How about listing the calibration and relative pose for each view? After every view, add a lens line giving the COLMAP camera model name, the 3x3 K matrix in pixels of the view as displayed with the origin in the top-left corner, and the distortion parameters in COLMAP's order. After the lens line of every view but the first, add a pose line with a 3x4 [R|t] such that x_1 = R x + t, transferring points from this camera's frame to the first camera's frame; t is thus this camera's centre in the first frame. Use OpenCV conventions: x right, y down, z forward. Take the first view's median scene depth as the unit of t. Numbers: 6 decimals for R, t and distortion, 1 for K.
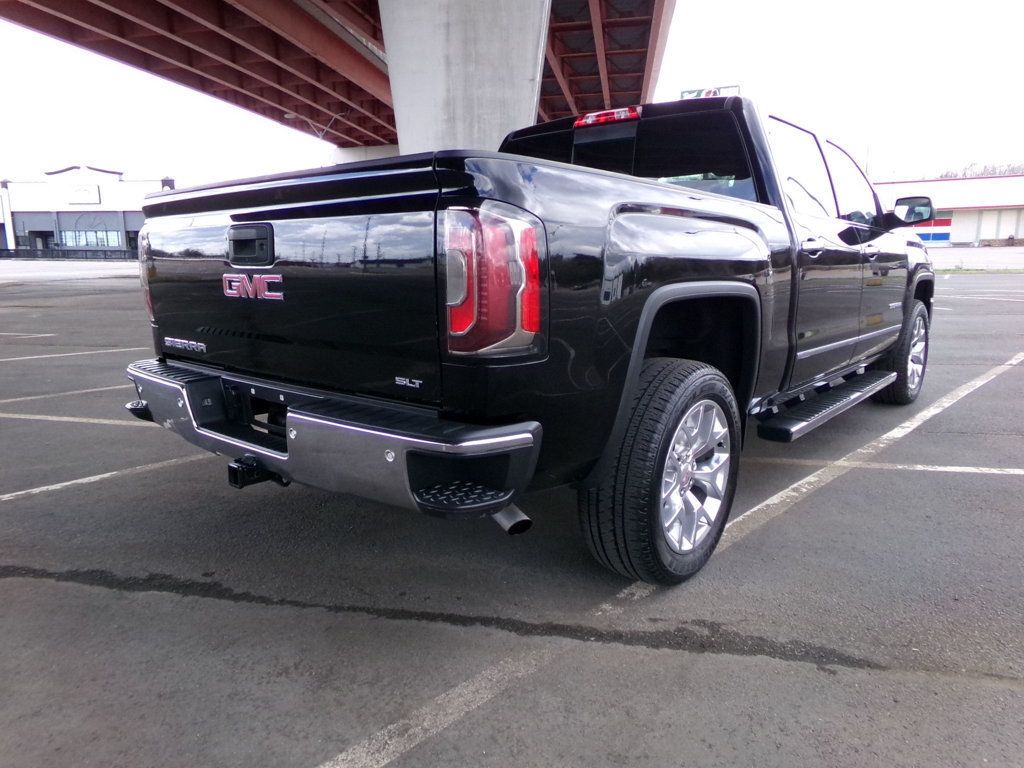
lens RADIAL K [[702.9, 0, 512.0], [0, 702.9, 384.0], [0, 0, 1]] dist [-0.021481, 0.035764]
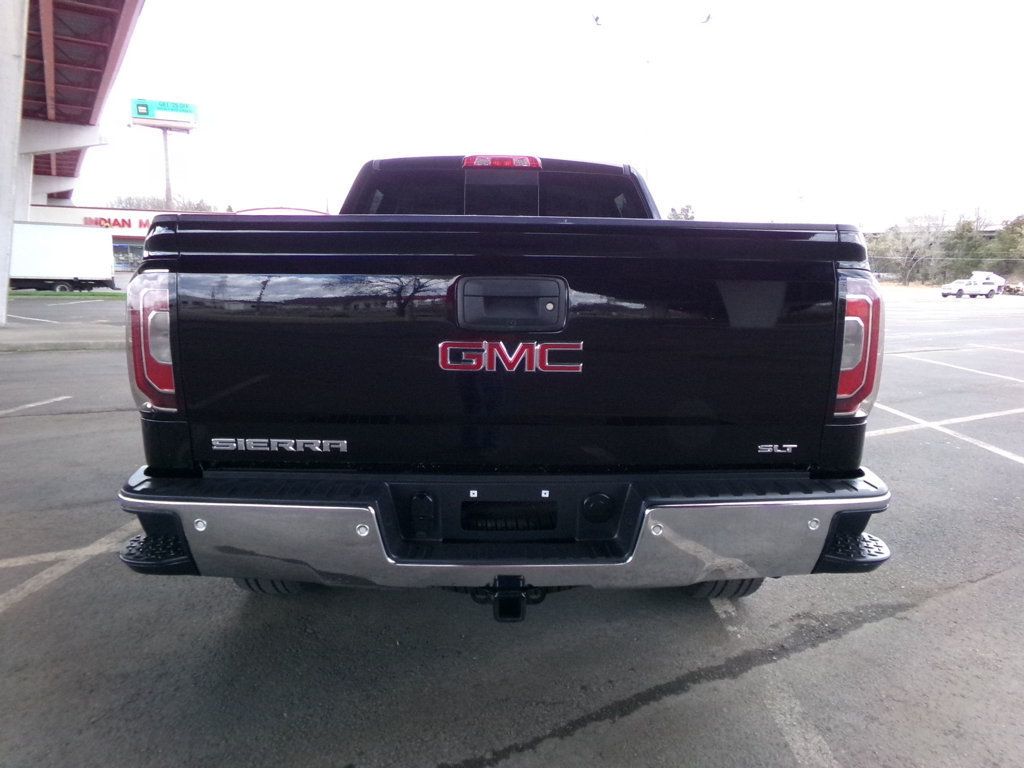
lens RADIAL K [[702.9, 0, 512.0], [0, 702.9, 384.0], [0, 0, 1]] dist [-0.021481, 0.035764]
pose [[0.748883, -0.081859, 0.657627, -0.883702], [0.101332, 0.994817, 0.008438, -0.115357], [-0.654909, 0.060320, 0.753297, 0.417286]]
